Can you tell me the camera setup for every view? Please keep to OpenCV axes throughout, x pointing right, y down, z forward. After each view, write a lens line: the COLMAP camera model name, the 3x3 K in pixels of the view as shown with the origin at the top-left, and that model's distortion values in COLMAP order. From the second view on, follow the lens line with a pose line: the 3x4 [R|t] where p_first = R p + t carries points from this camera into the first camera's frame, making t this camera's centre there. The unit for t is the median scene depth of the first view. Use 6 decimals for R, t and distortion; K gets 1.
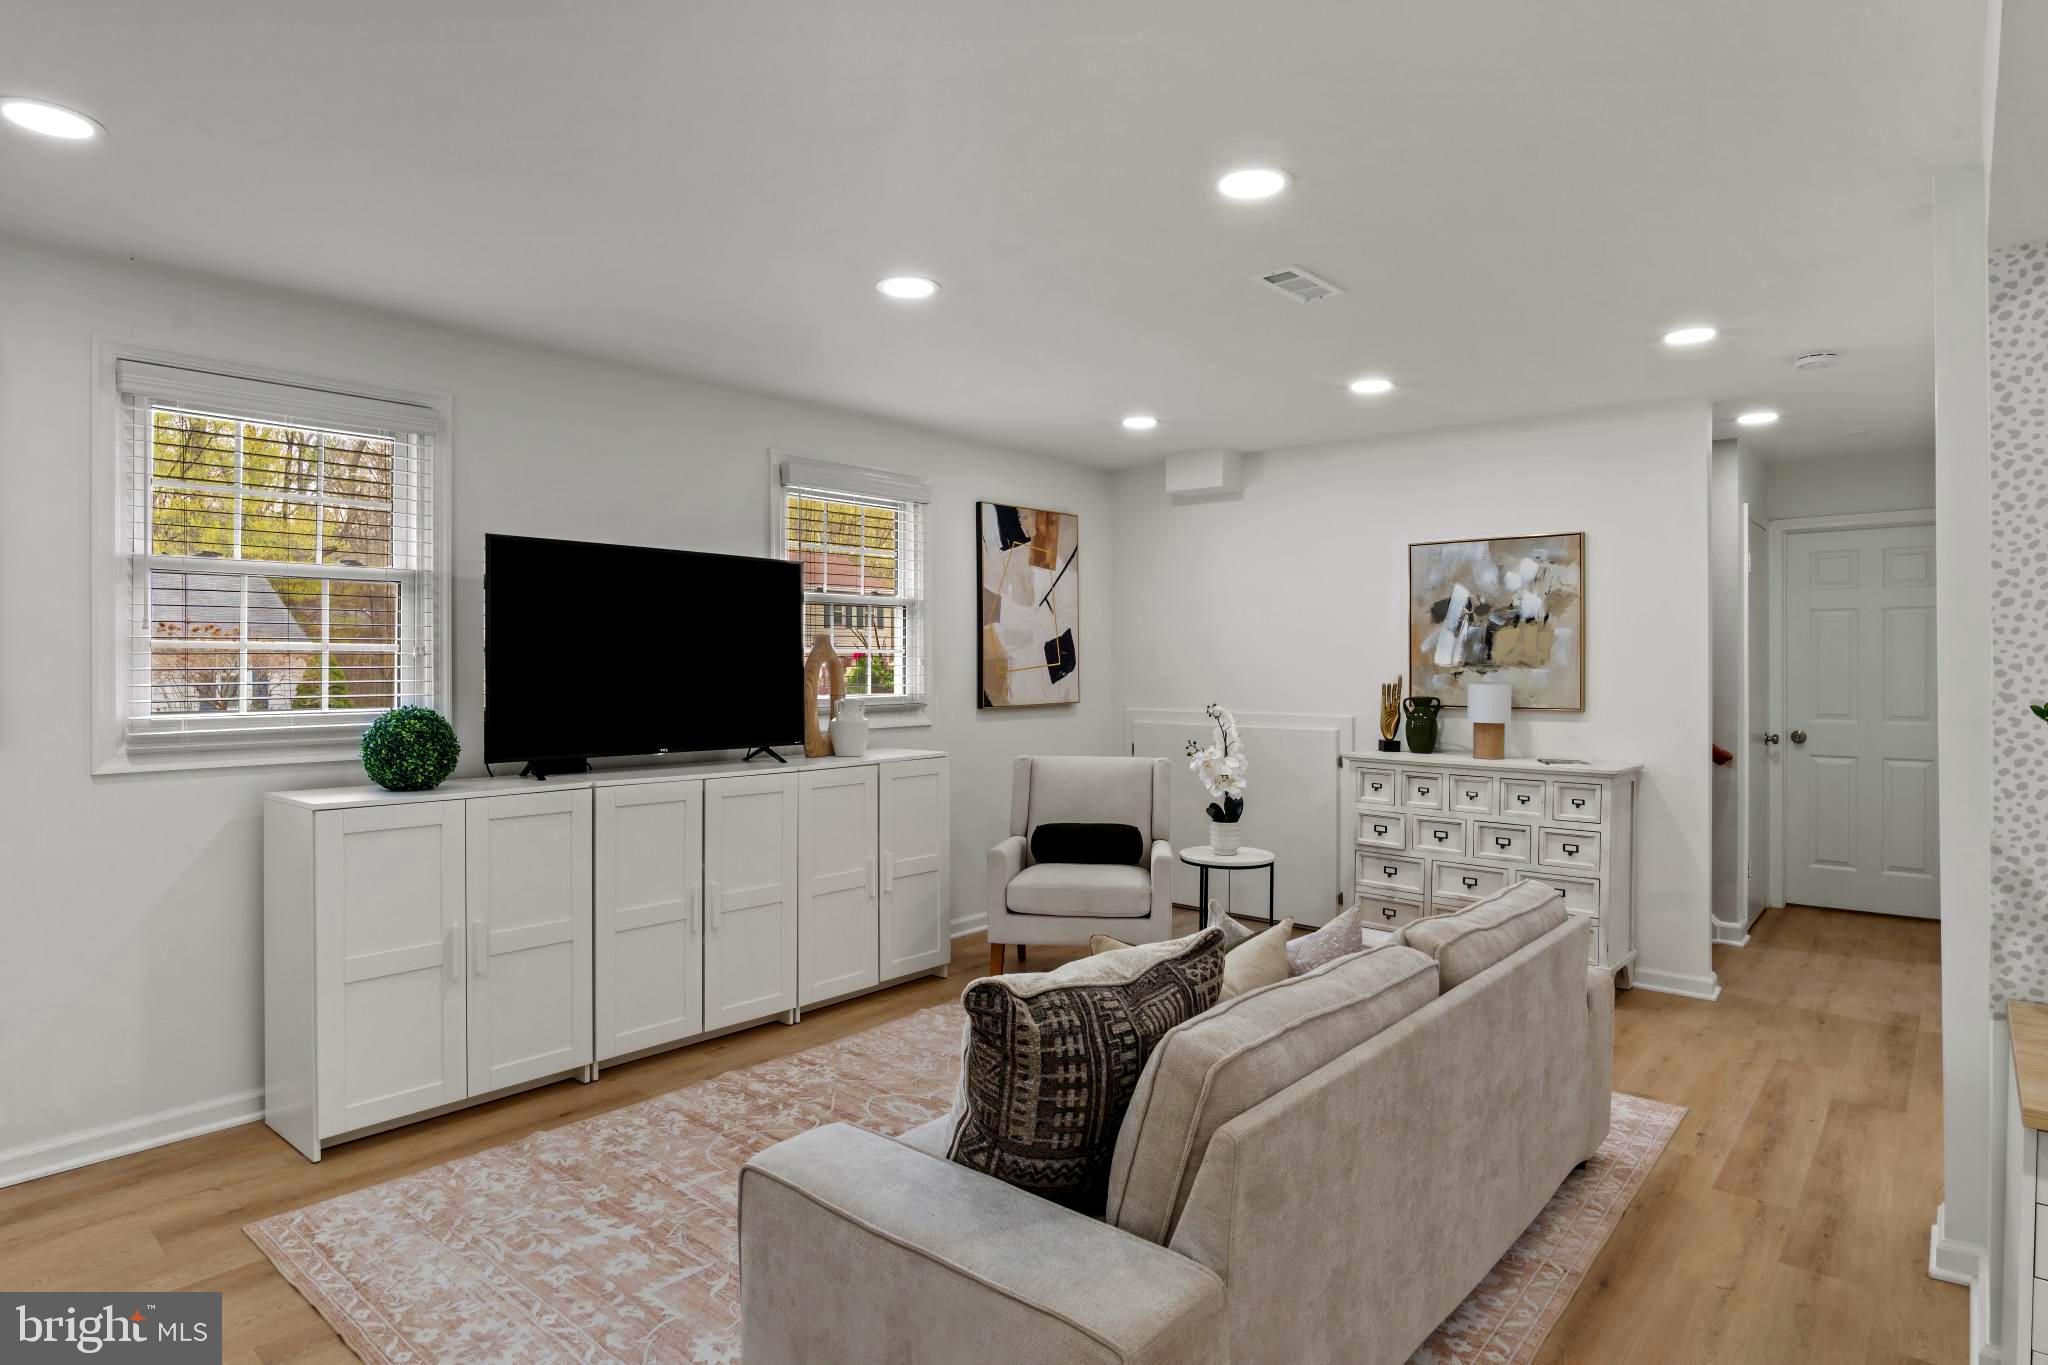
lens RADIAL K [[1109.2, 0, 1021.6], [0, 1109.2, 675.5], [0, 0, 1]] dist [-0.033347, 0.006607]
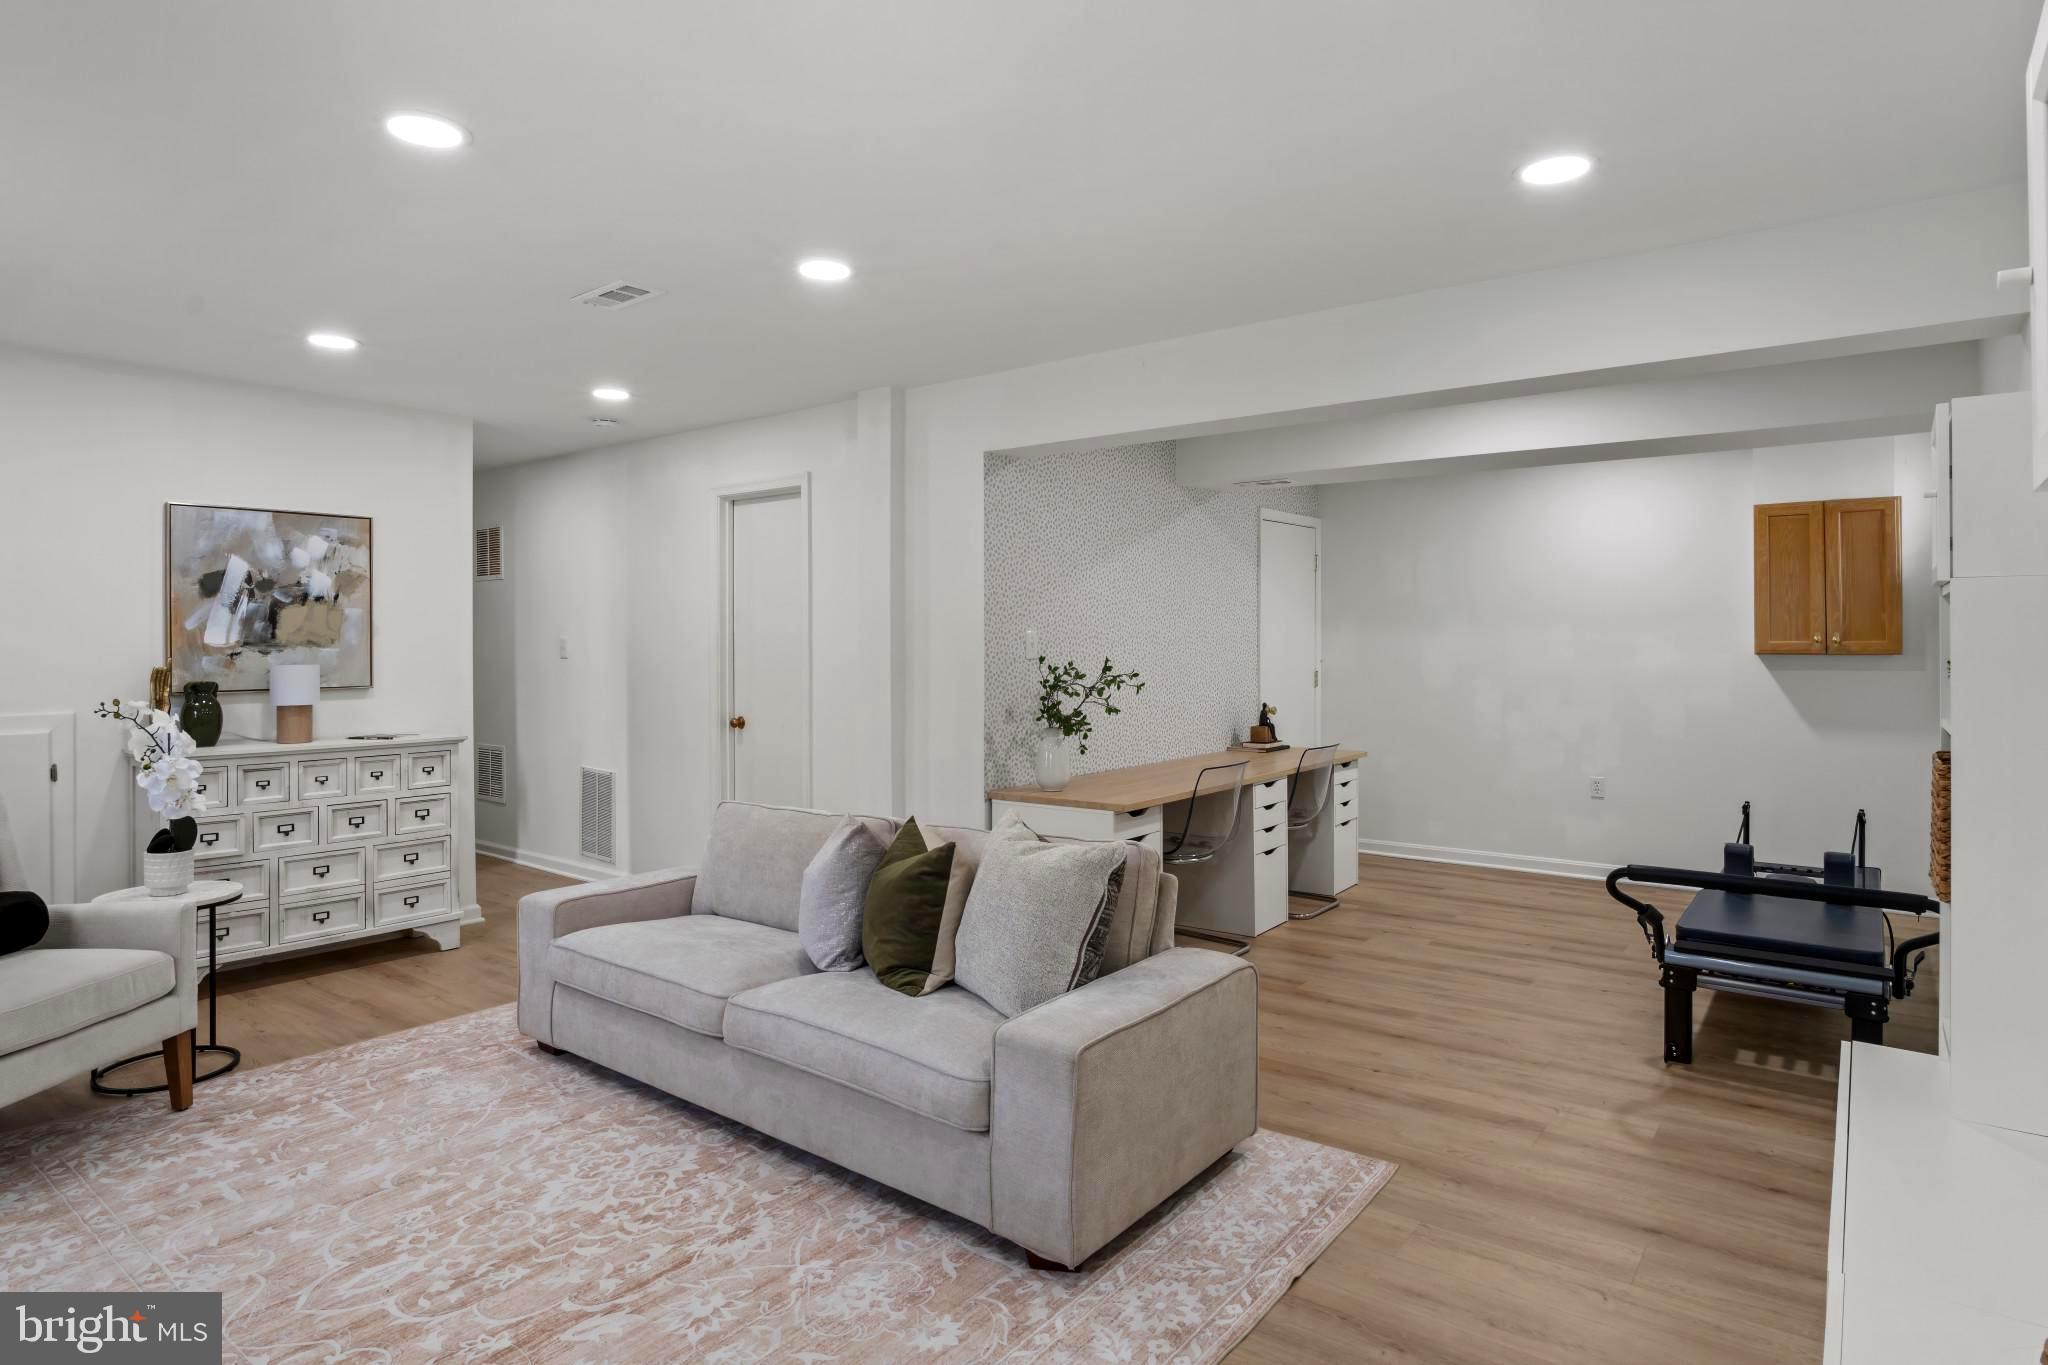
lens RADIAL K [[1109.2, 0, 1019.4], [0, 1109.2, 661.2], [0, 0, 1]] dist [-0.033347, 0.006607]
pose [[-0.039419, -0.021687, 0.998987, -0.541154], [0.013527, 0.999661, 0.022235, -0.007592], [-0.999131, 0.014390, -0.039112, 0.407804]]
